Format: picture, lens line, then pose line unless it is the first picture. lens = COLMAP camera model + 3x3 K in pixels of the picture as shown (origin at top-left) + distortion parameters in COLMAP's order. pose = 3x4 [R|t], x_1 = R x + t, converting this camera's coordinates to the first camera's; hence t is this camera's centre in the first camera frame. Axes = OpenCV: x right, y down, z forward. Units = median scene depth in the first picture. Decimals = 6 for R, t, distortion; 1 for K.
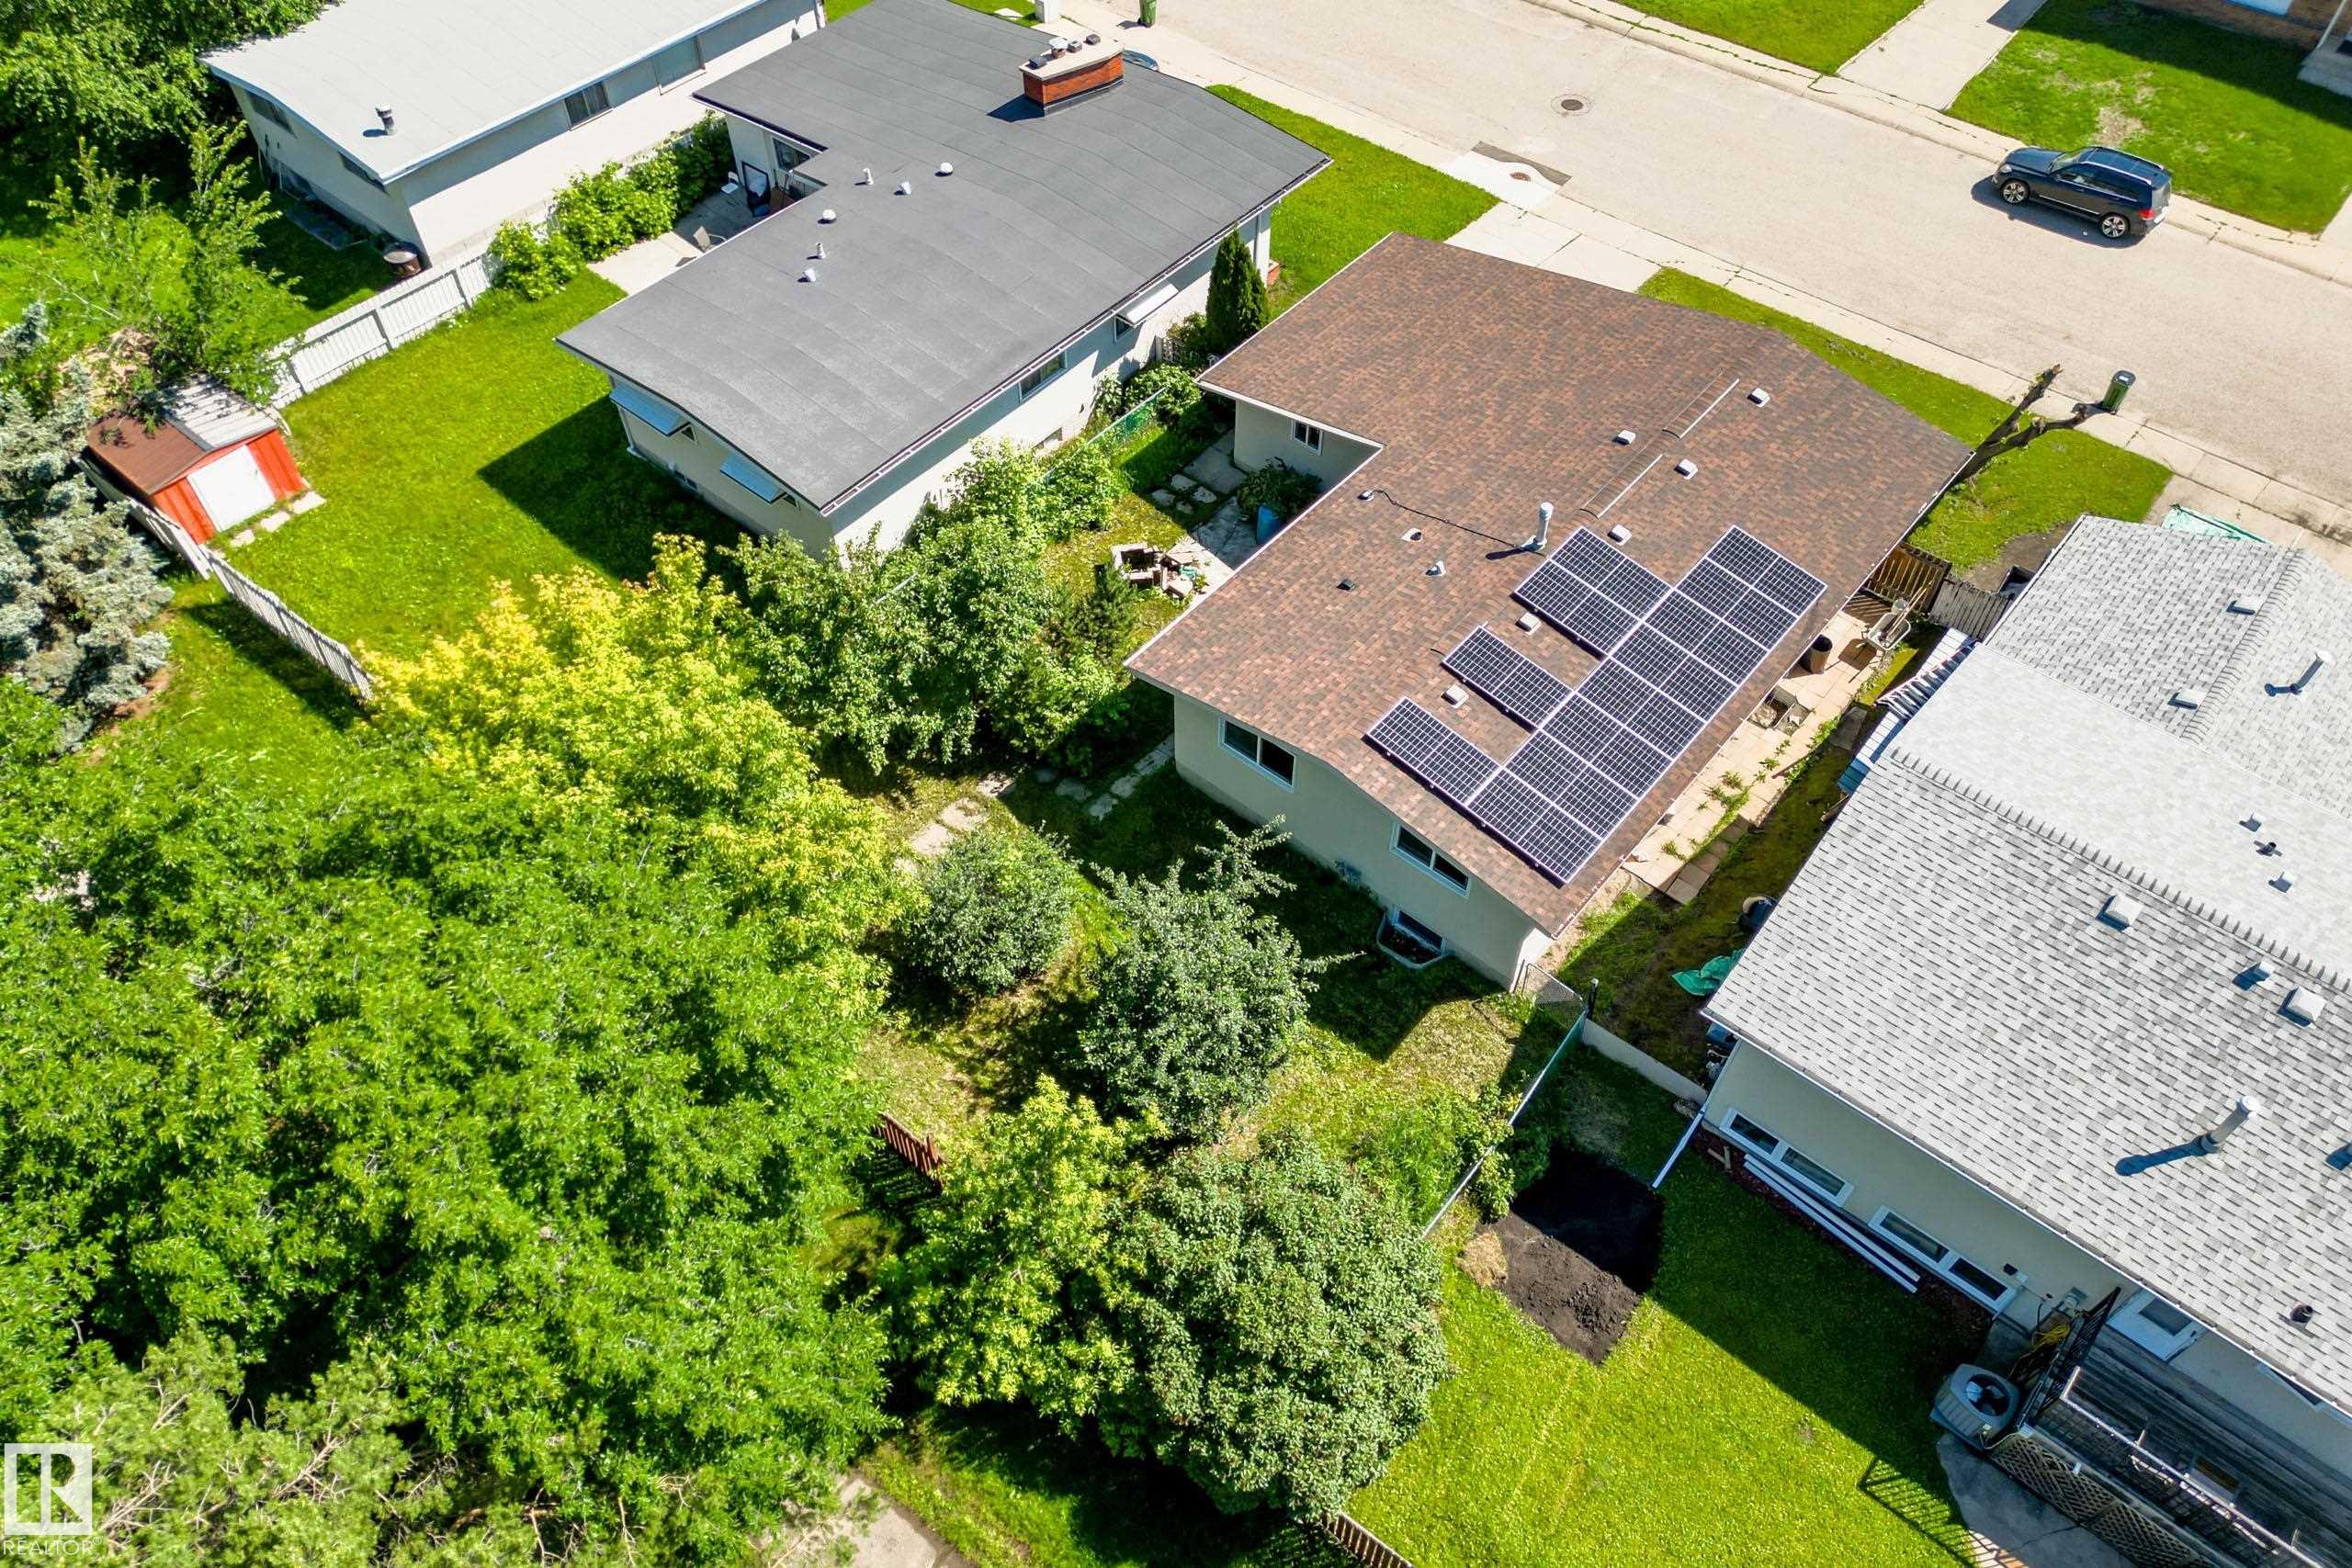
lens RADIAL K [[1655.9, 0, 1176.0], [0, 1655.9, 784.0], [0, 0, 1]] dist [0.064585, -0.048164]
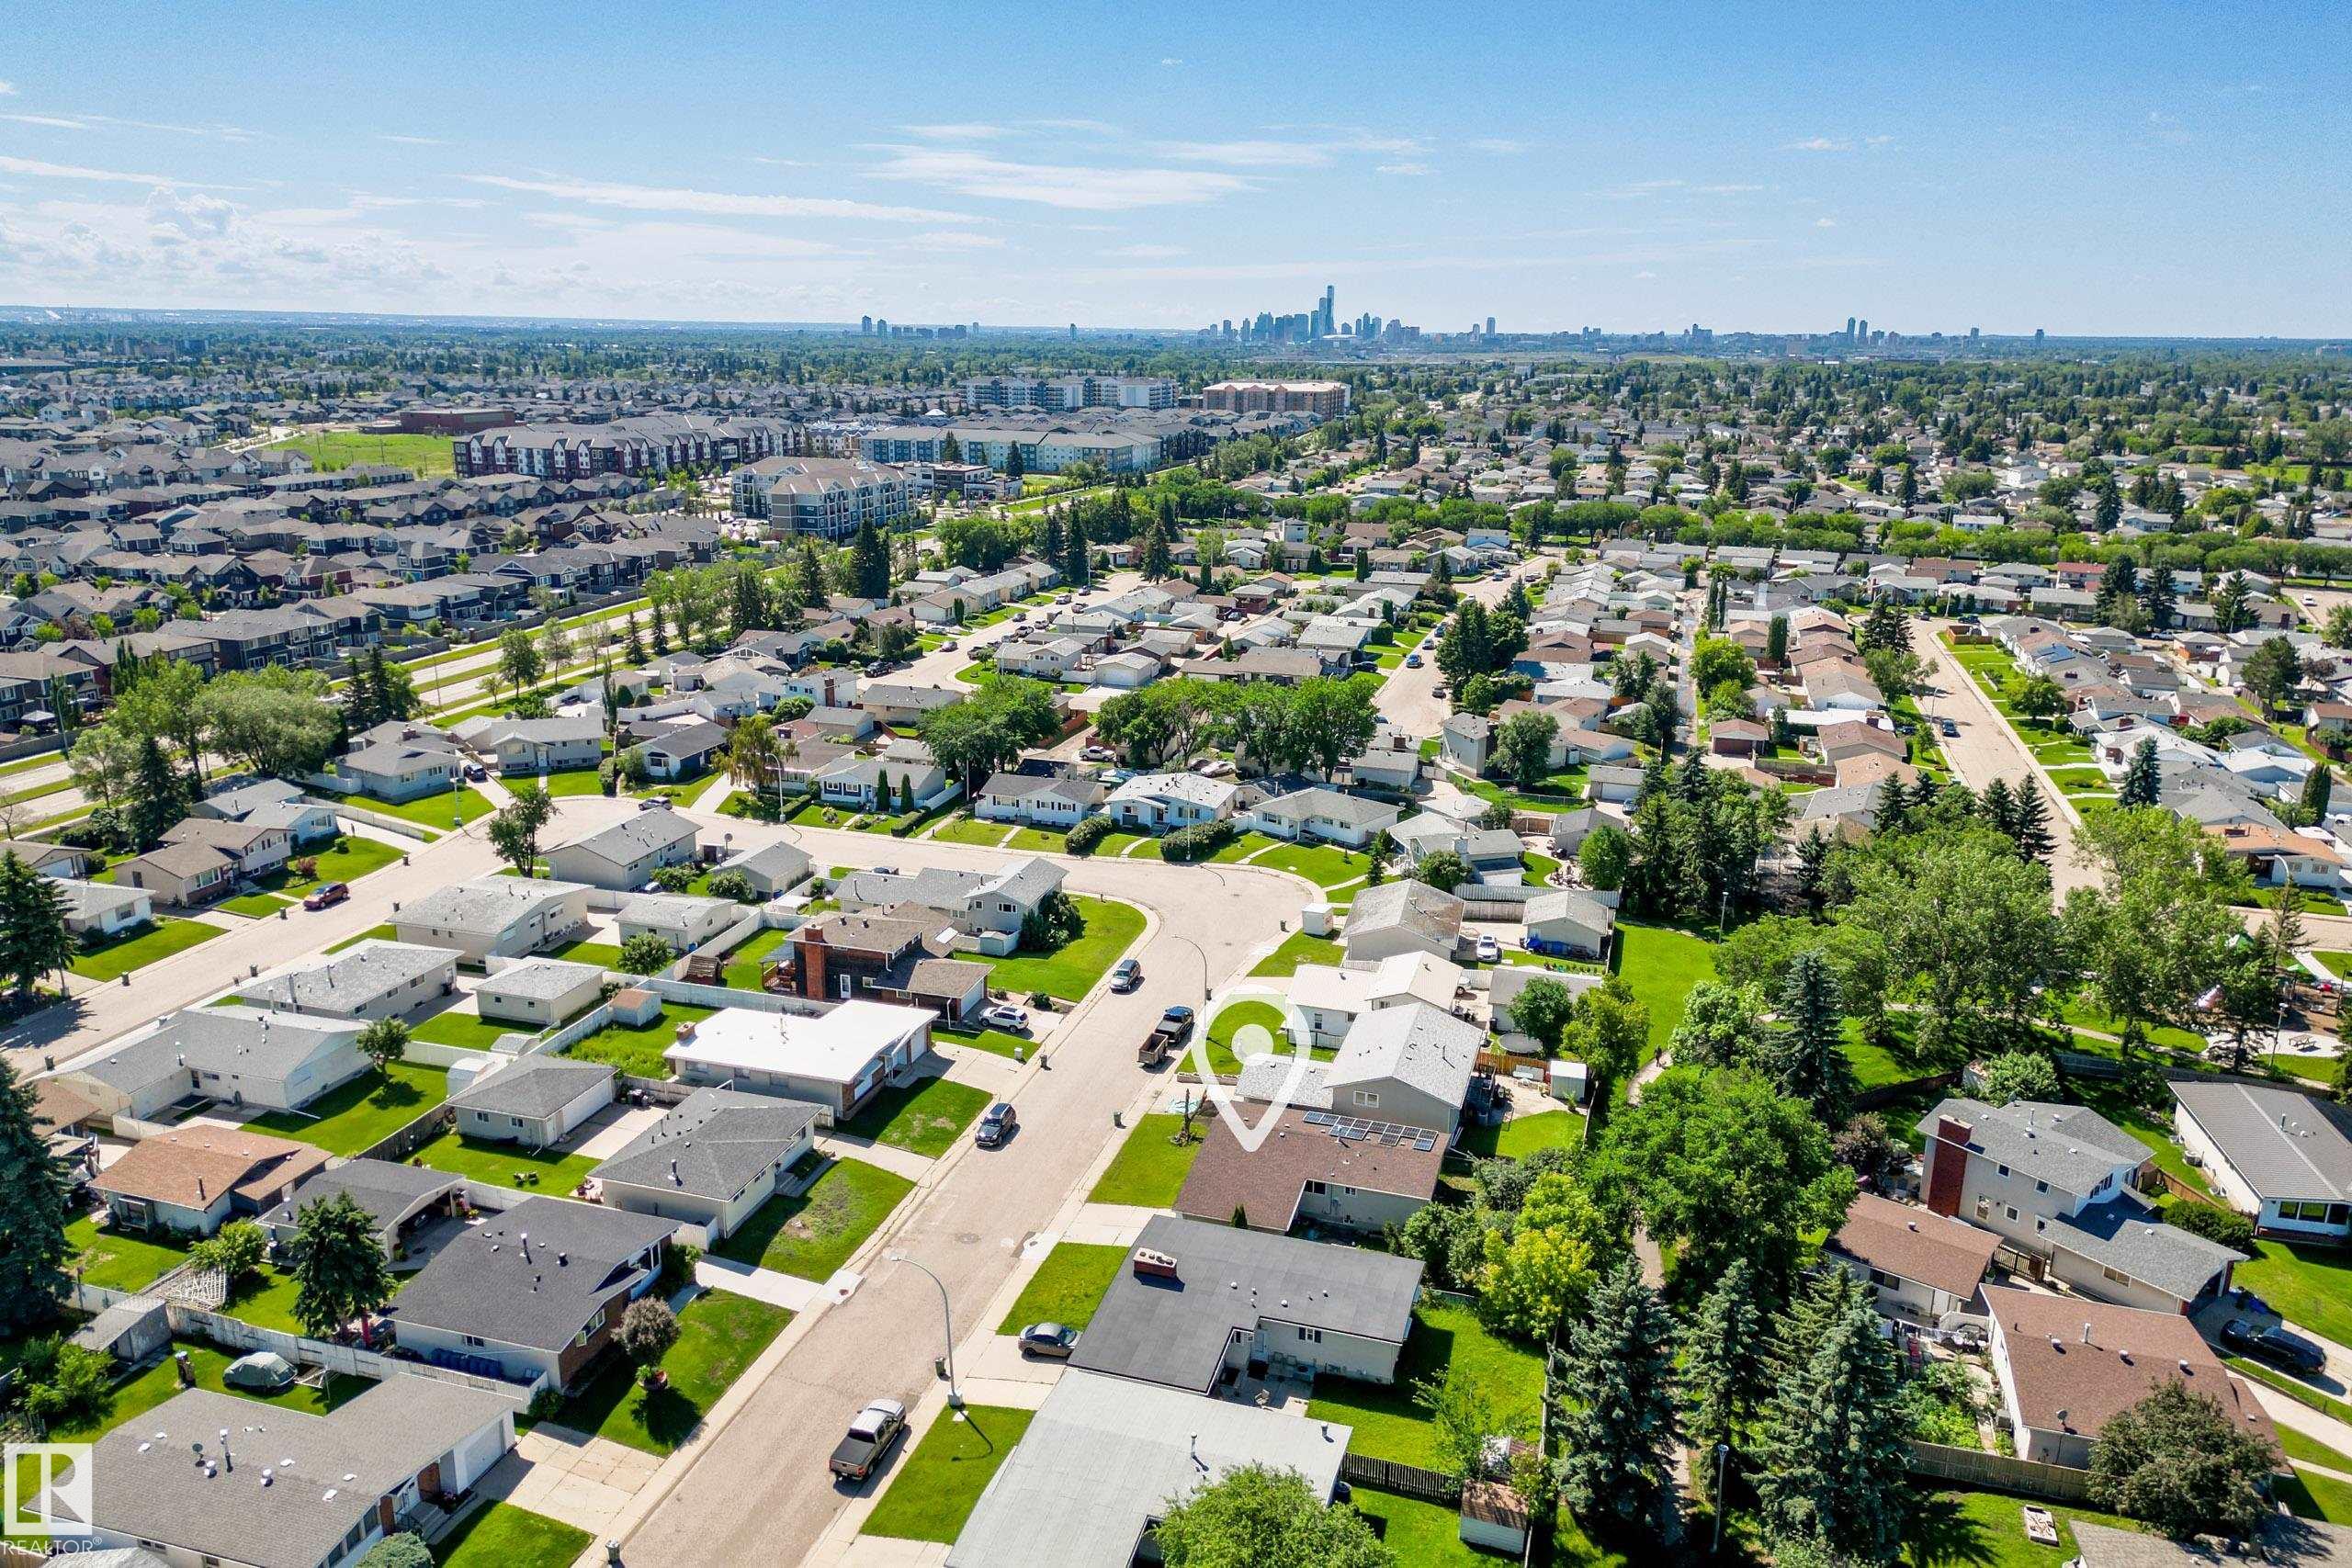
lens RADIAL K [[1655.9, 0, 1176.0], [0, 1655.9, 784.0], [0, 0, 1]] dist [0.064585, -0.048164]
pose [[-0.398511, -0.246002, 0.883556, -1.865361], [0.703712, 0.535813, 0.466578, -1.762753], [-0.588200, 0.807705, -0.040412, 0.529190]]
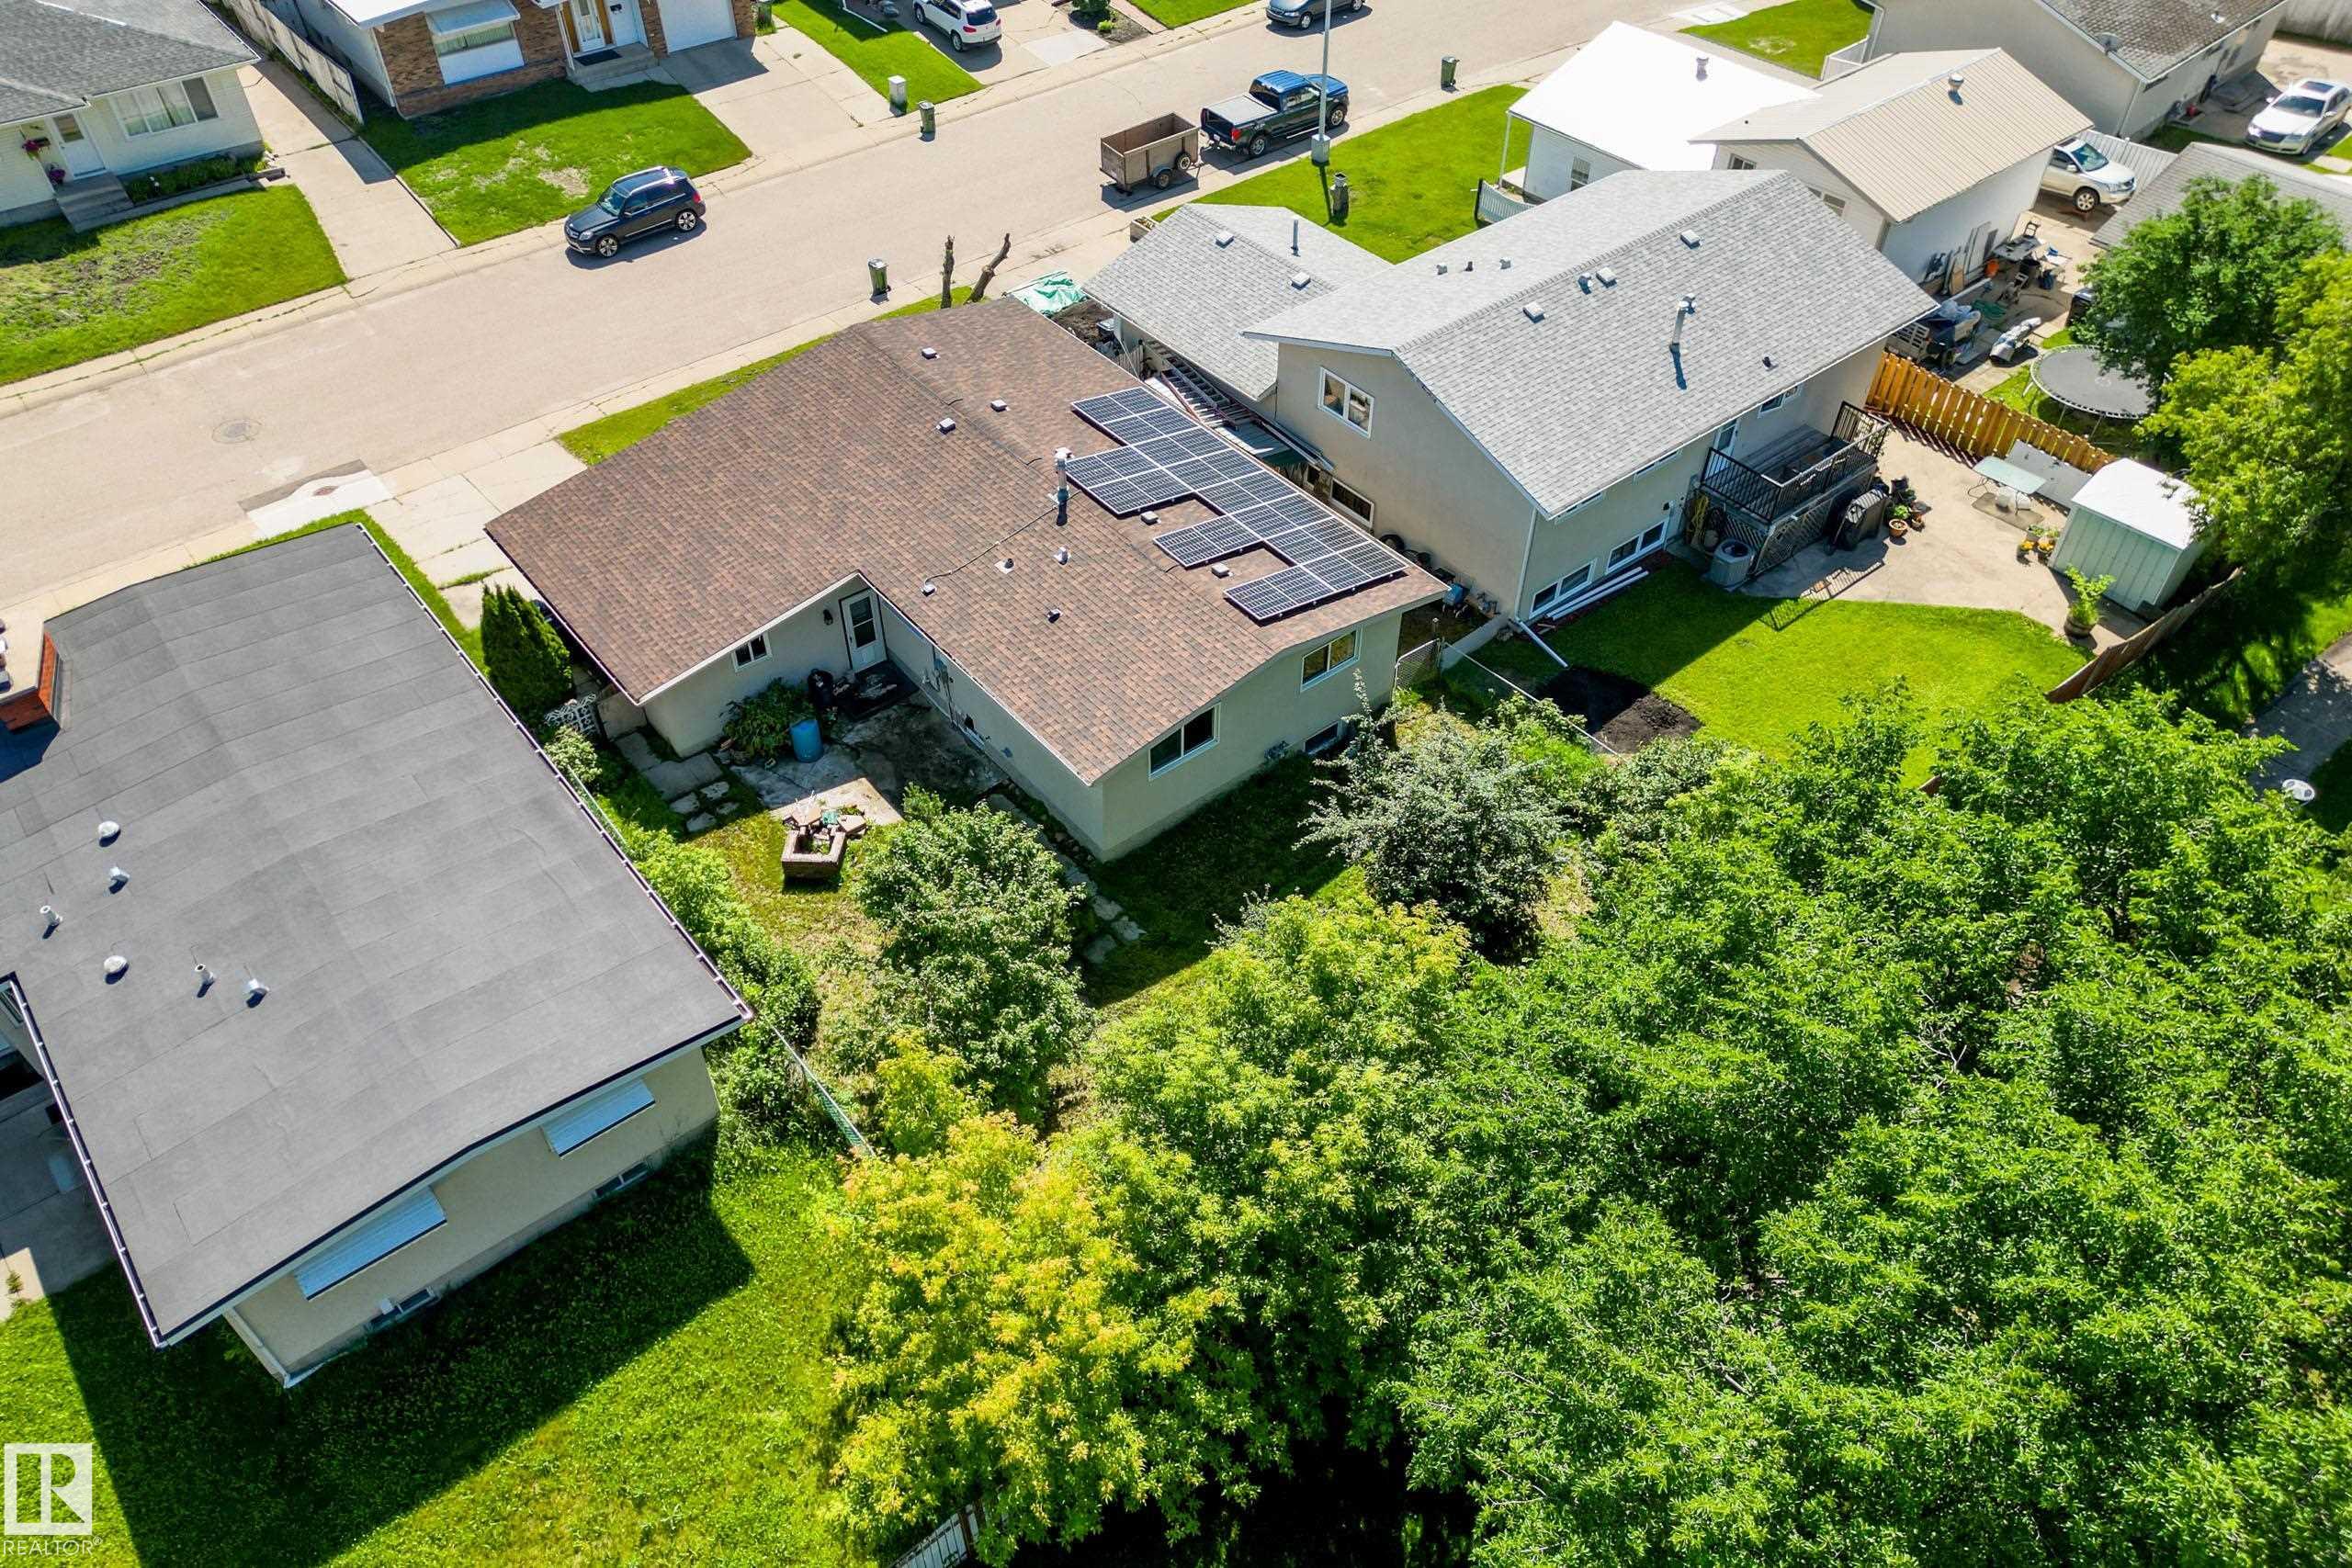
lens RADIAL K [[1655.9, 0, 1176.0], [0, 1655.9, 784.0], [0, 0, 1]] dist [0.064585, -0.048164]
pose [[0.183547, -0.682896, 0.707081, -0.506809], [0.760242, 0.554609, 0.338292, -0.258708], [-0.623171, 0.475460, 0.620963, 0.252732]]
